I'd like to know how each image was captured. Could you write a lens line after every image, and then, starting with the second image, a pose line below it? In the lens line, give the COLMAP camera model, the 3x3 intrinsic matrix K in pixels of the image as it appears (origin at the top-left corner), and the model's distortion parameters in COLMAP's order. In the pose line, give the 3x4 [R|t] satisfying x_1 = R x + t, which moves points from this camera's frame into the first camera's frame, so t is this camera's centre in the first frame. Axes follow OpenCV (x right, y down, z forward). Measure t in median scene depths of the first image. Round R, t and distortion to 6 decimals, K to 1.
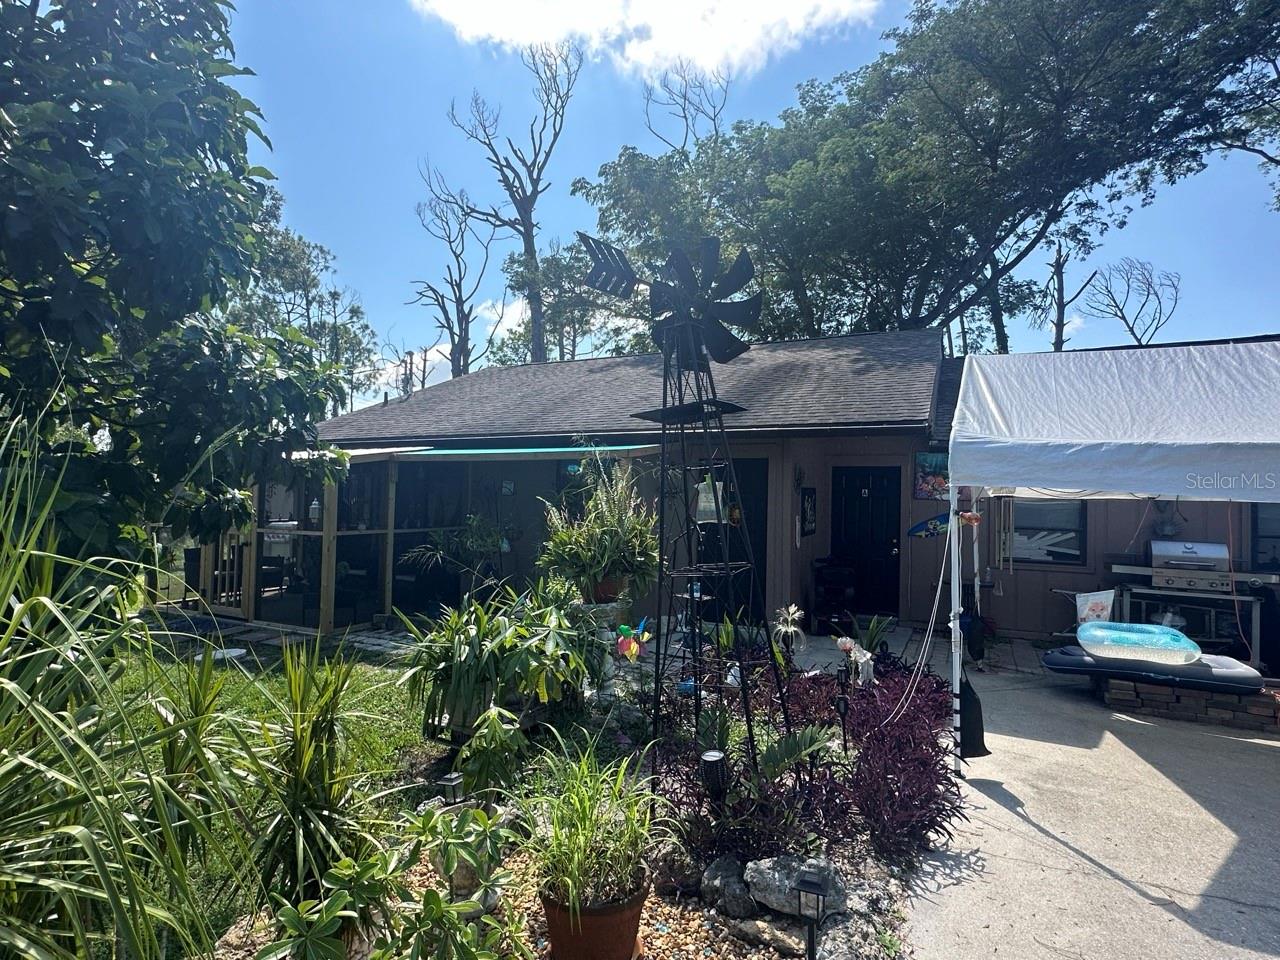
lens RADIAL K [[671.7, 0, 640.0], [0, 671.7, 480.0], [0, 0, 1]] dist [0.004057, -0.000291]
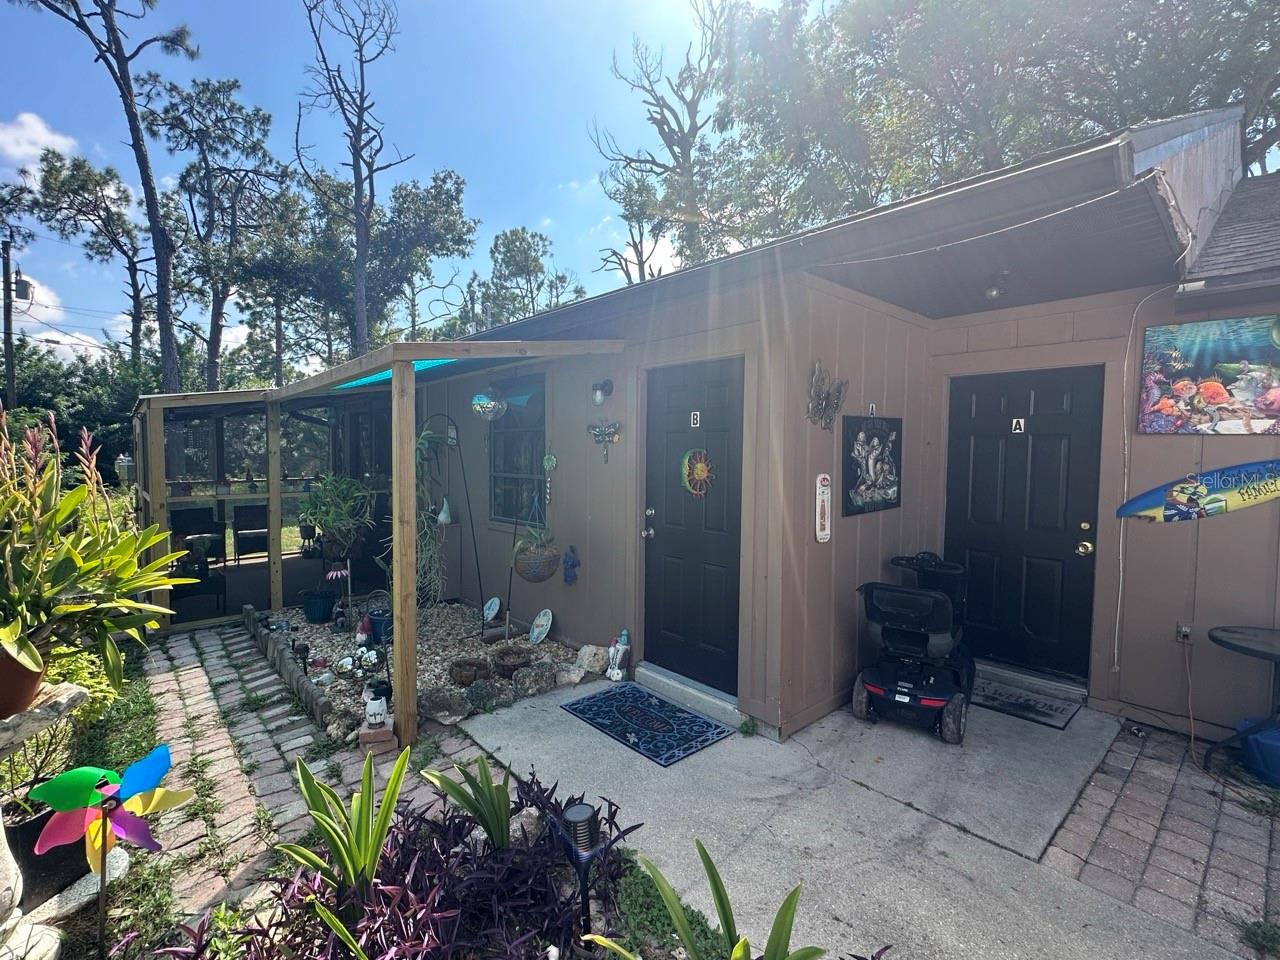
lens RADIAL K [[585.2, 0, 640.0], [0, 585.2, 480.0], [0, 0, 1]] dist [0.001077, -0.006382]
pose [[0.926080, 0.000122, -0.377326, 0.084069], [0.027491, 0.997321, 0.067792, 0.007784], [0.376323, -0.073154, 0.923596, 0.174794]]
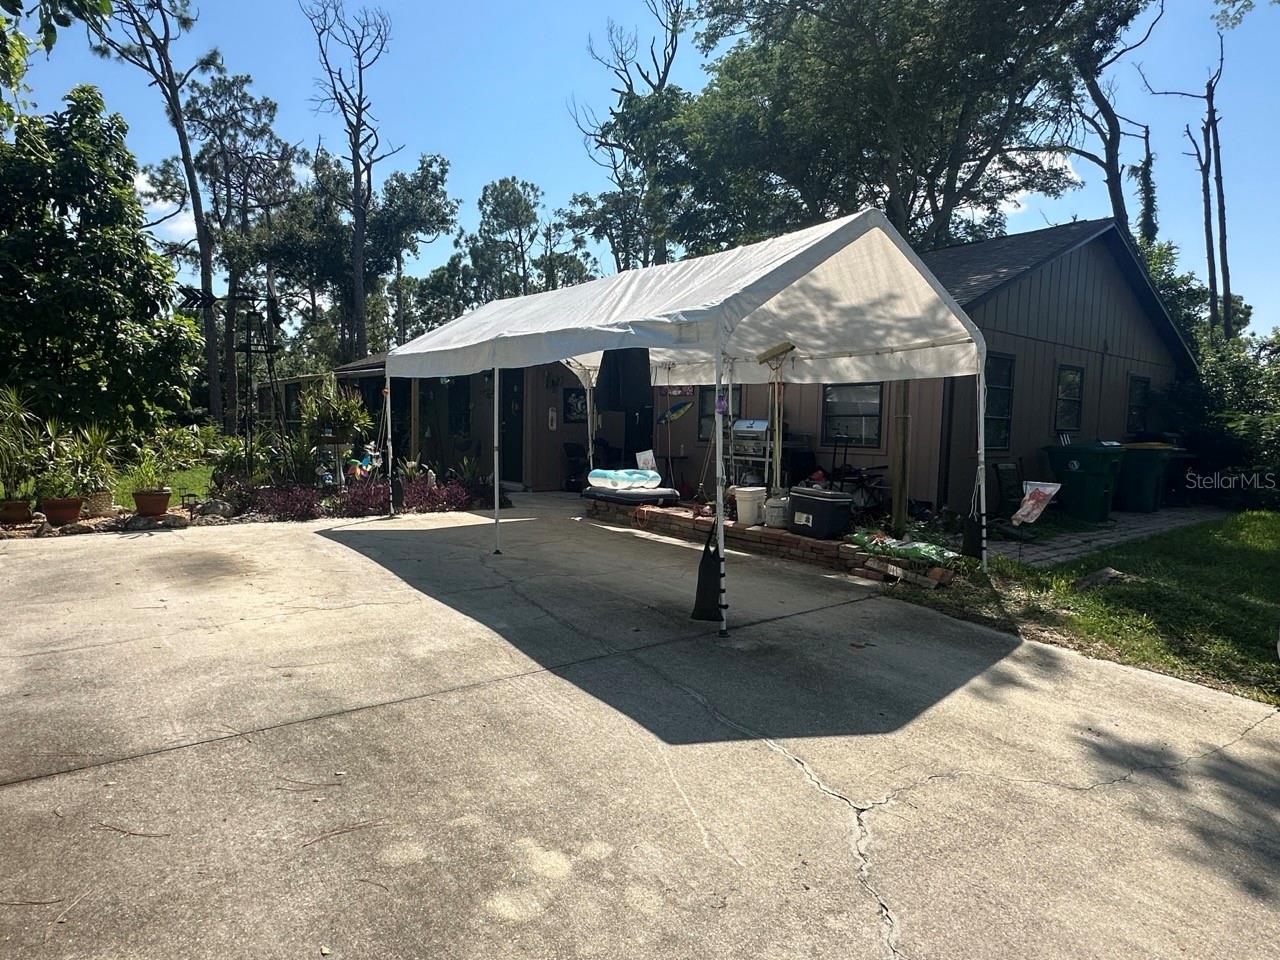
lens RADIAL K [[784.0, 0, 643.8], [0, 784.0, 516.8], [0, 0, 1]] dist [-0.037621, -0.000970]
pose [[0.903182, 0.044740, -0.426921, 0.349619], [0.013416, 0.991126, 0.132248, 0.020354], [0.429049, -0.125171, 0.894566, -0.133653]]
